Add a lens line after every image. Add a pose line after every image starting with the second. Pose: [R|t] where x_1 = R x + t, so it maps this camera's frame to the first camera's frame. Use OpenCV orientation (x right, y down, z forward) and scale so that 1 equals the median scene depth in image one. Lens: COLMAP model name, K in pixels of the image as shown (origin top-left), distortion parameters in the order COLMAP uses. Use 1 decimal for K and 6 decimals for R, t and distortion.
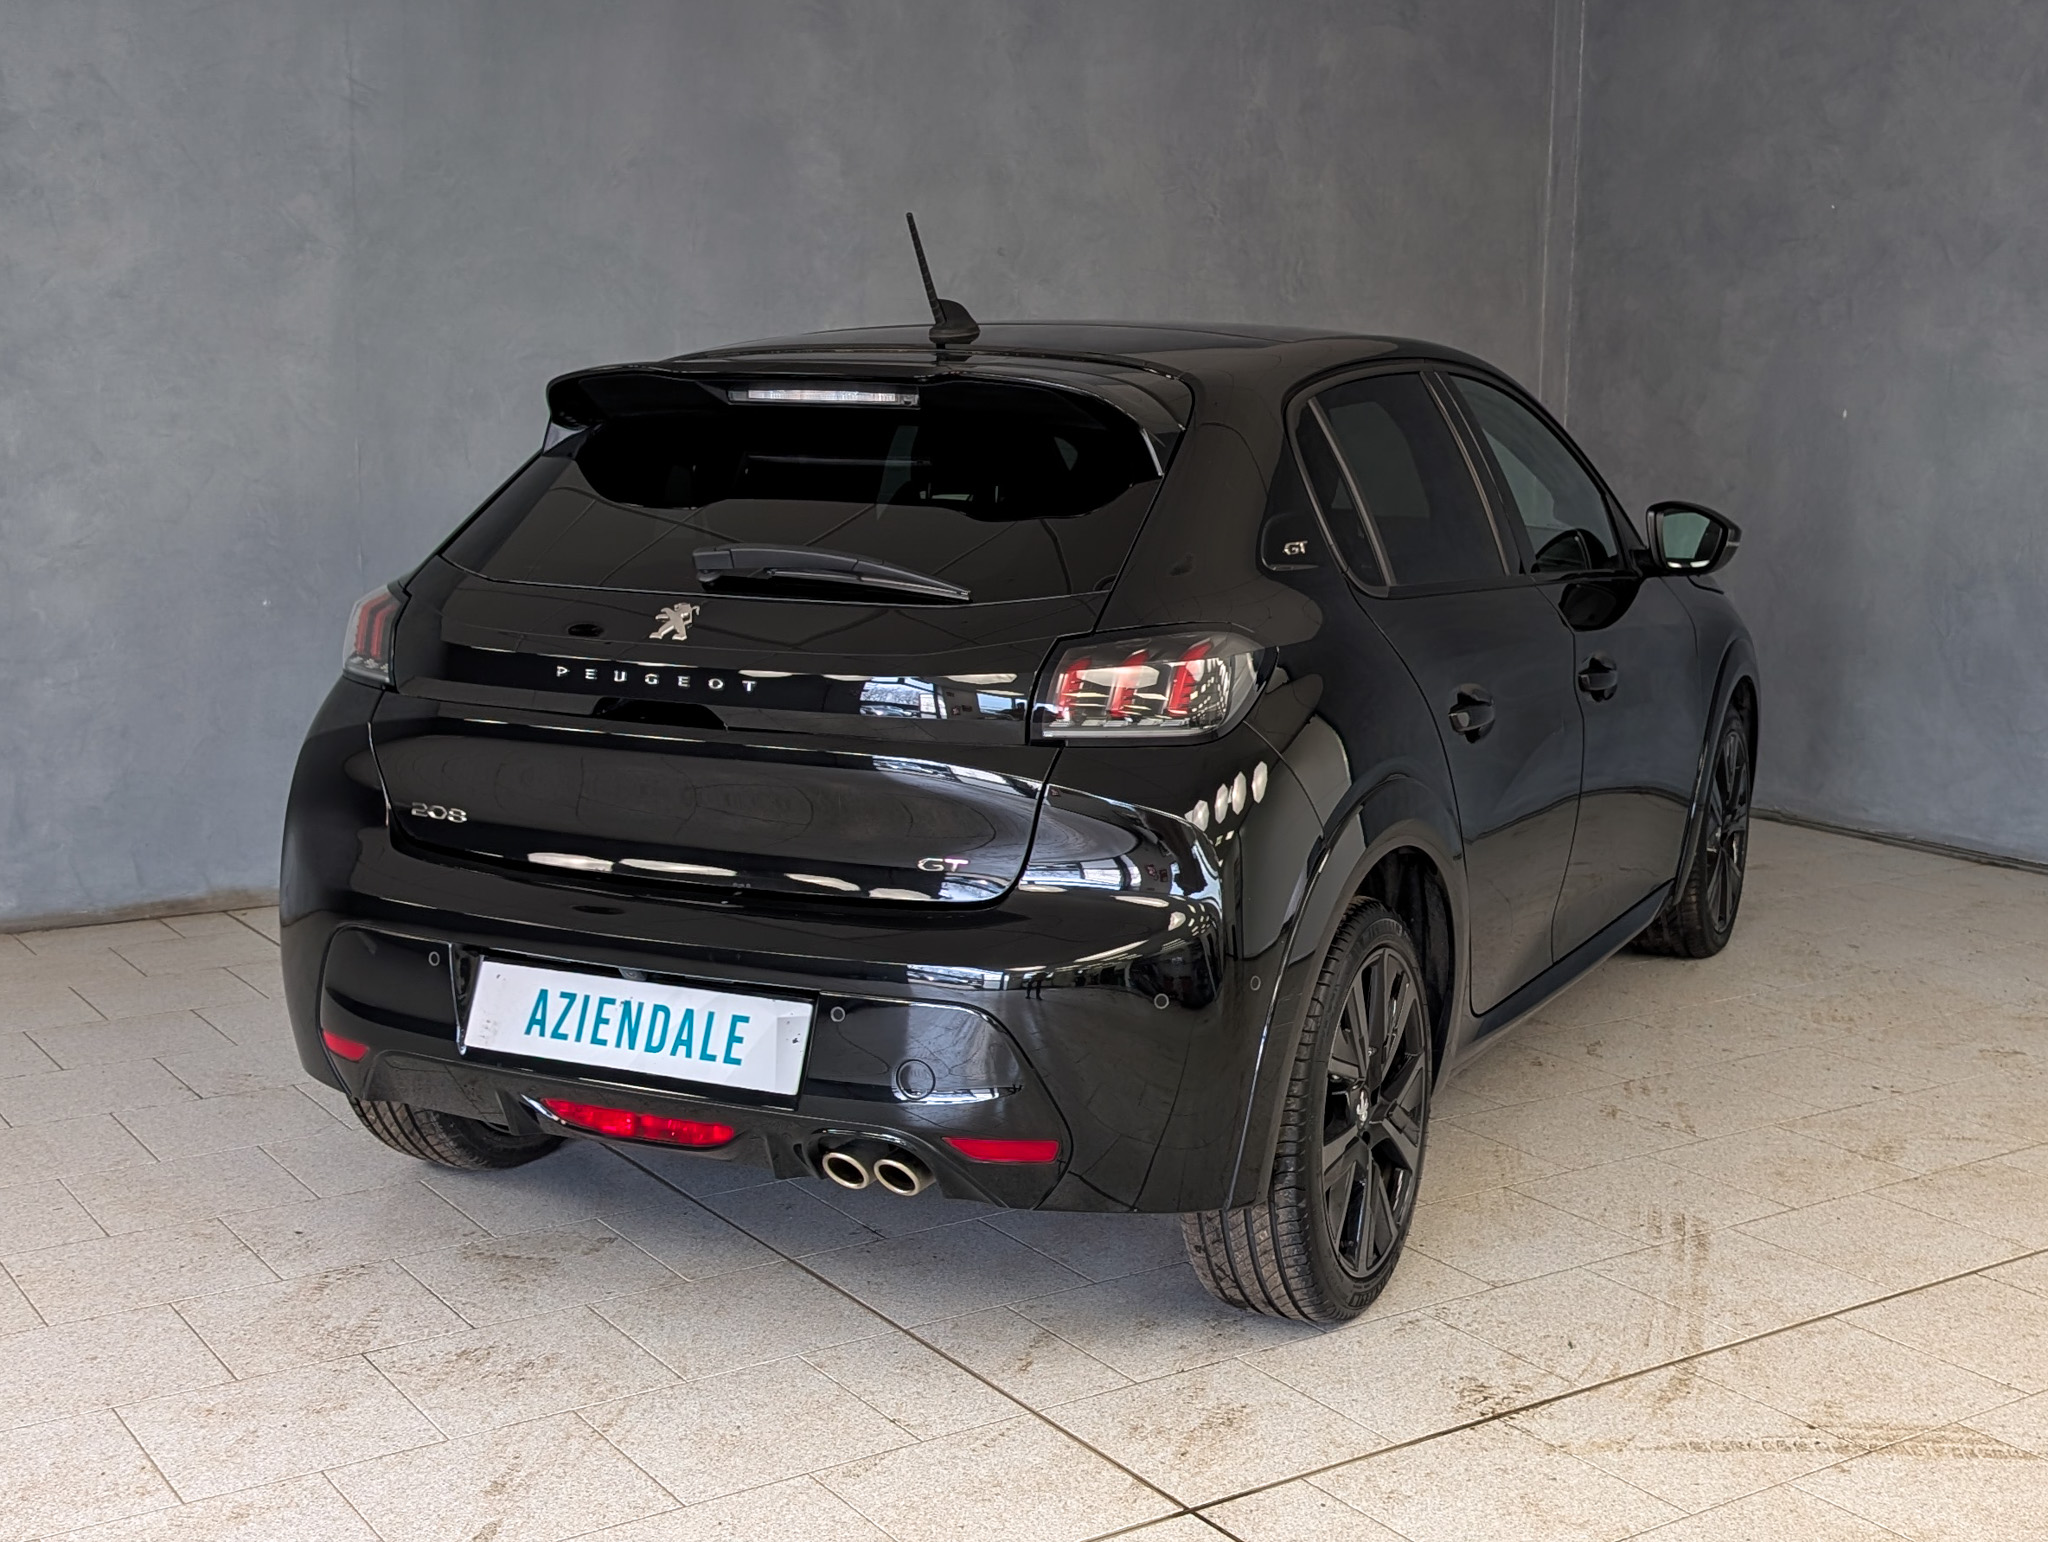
lens RADIAL K [[1599.4, 0, 1035.7], [0, 1599.4, 730.1], [0, 0, 1]] dist [0.020733, -0.009340]
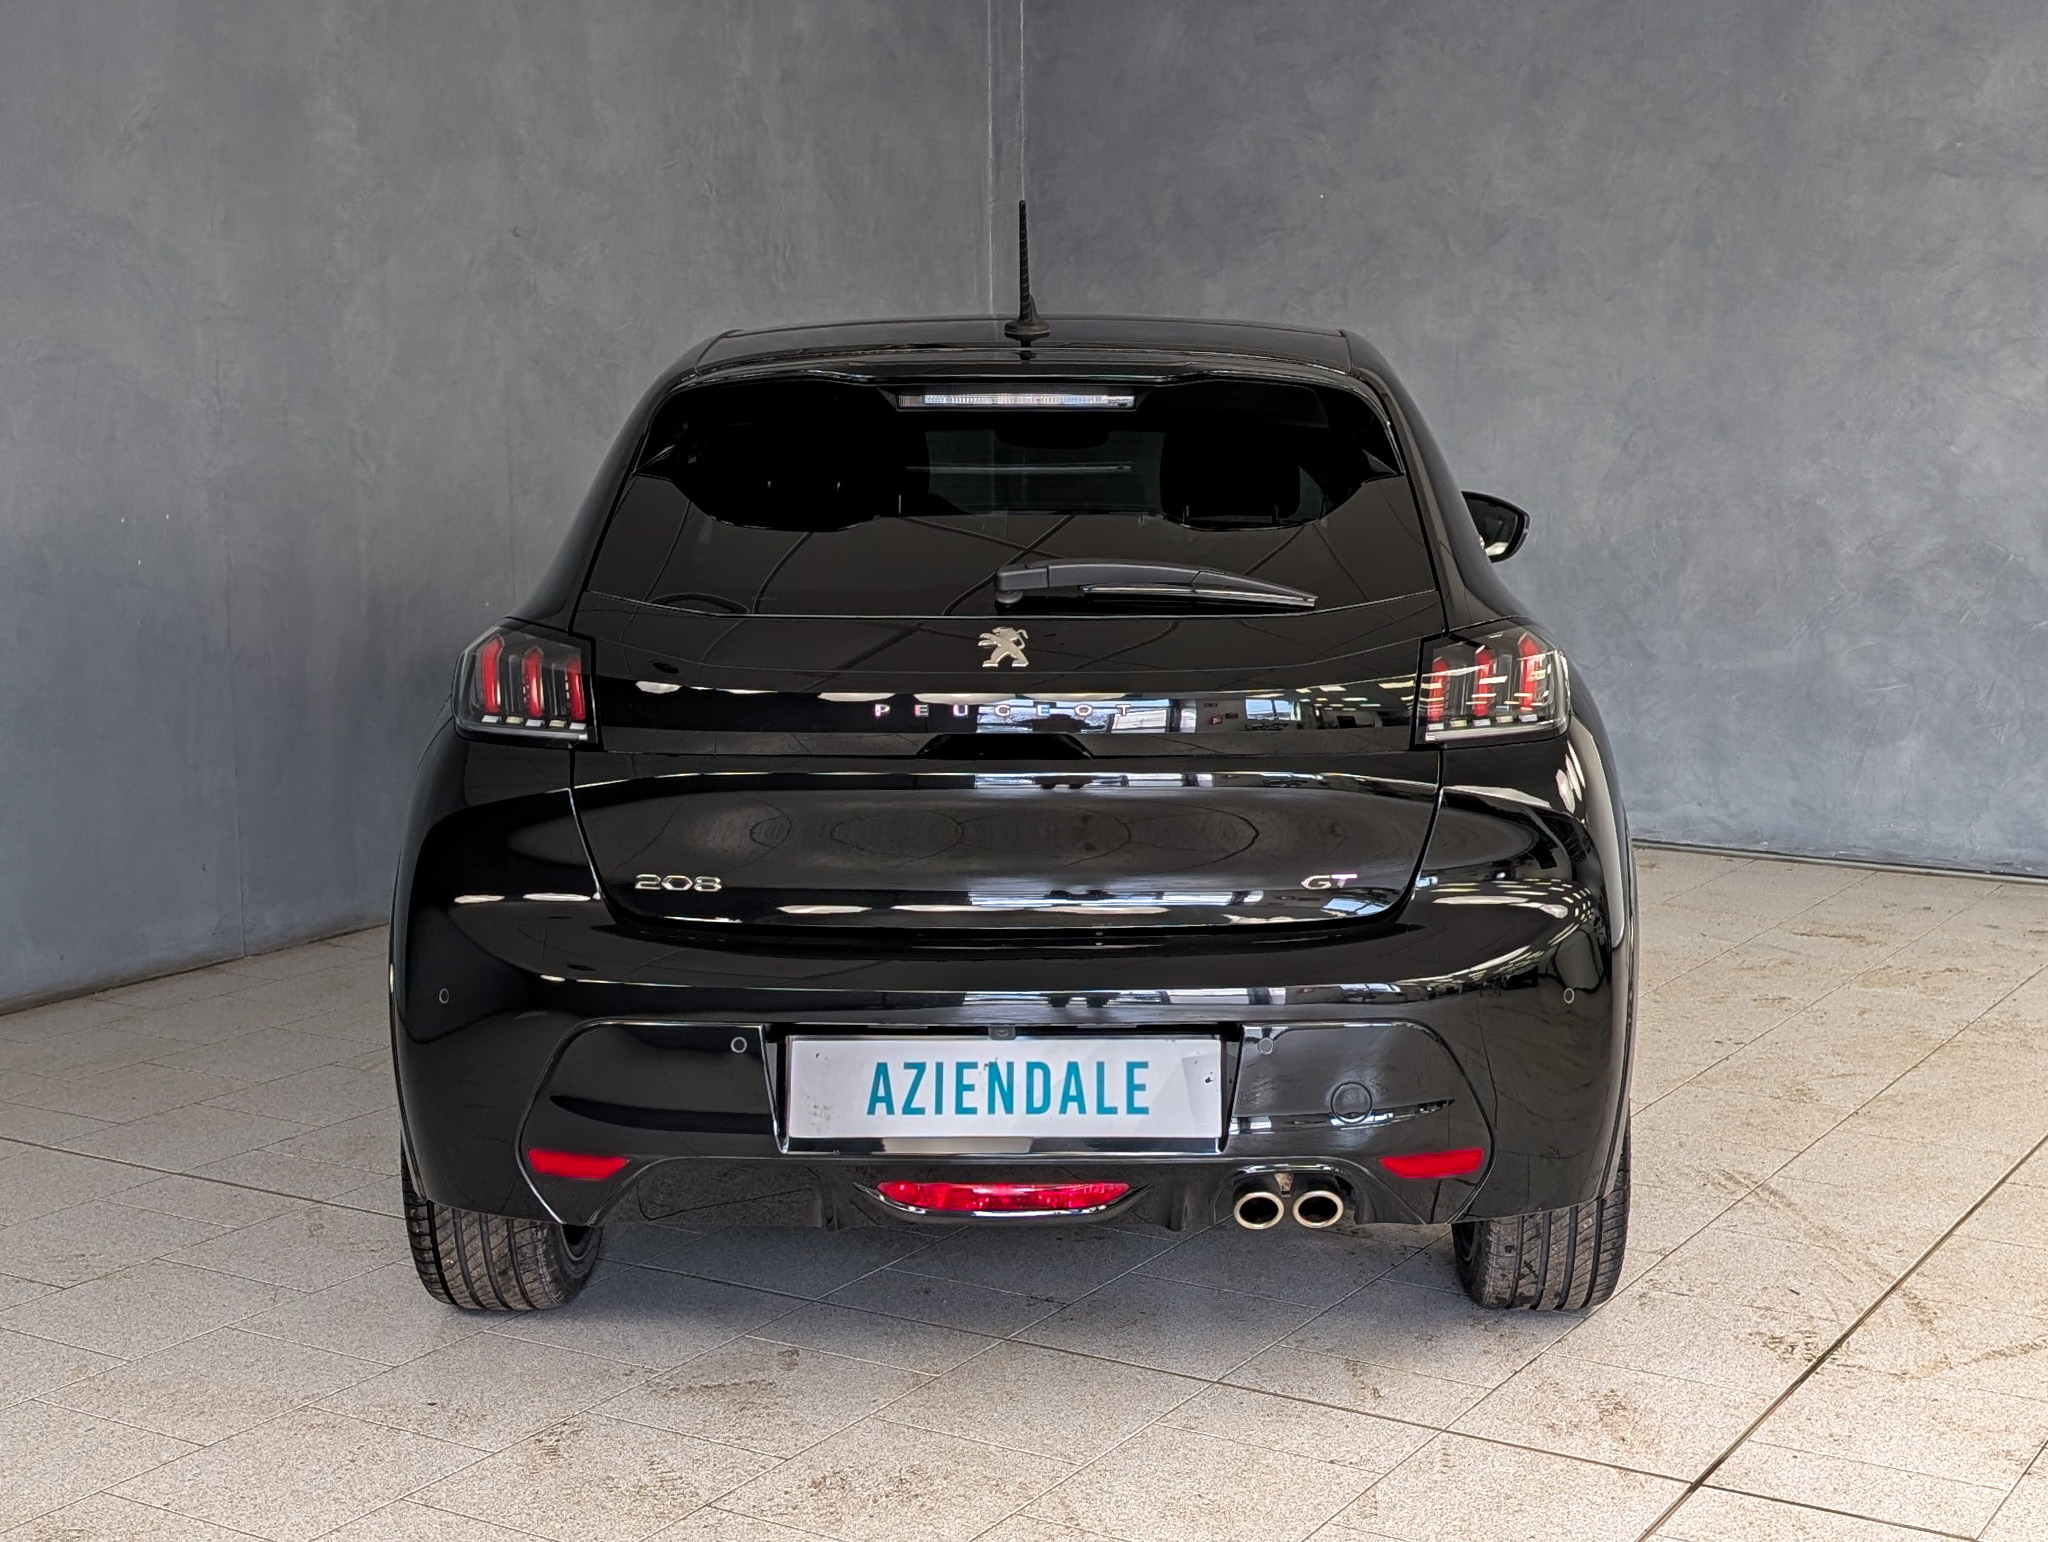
lens RADIAL K [[1745.8, 0, 988.2], [0, 1745.8, 777.1], [0, 0, 1]] dist [0.108723, -0.203652]
pose [[0.959686, -0.076338, 0.270510, -0.499390], [0.074242, 0.997078, 0.017988, -0.011807], [-0.271093, 0.002821, 0.962549, 0.033934]]
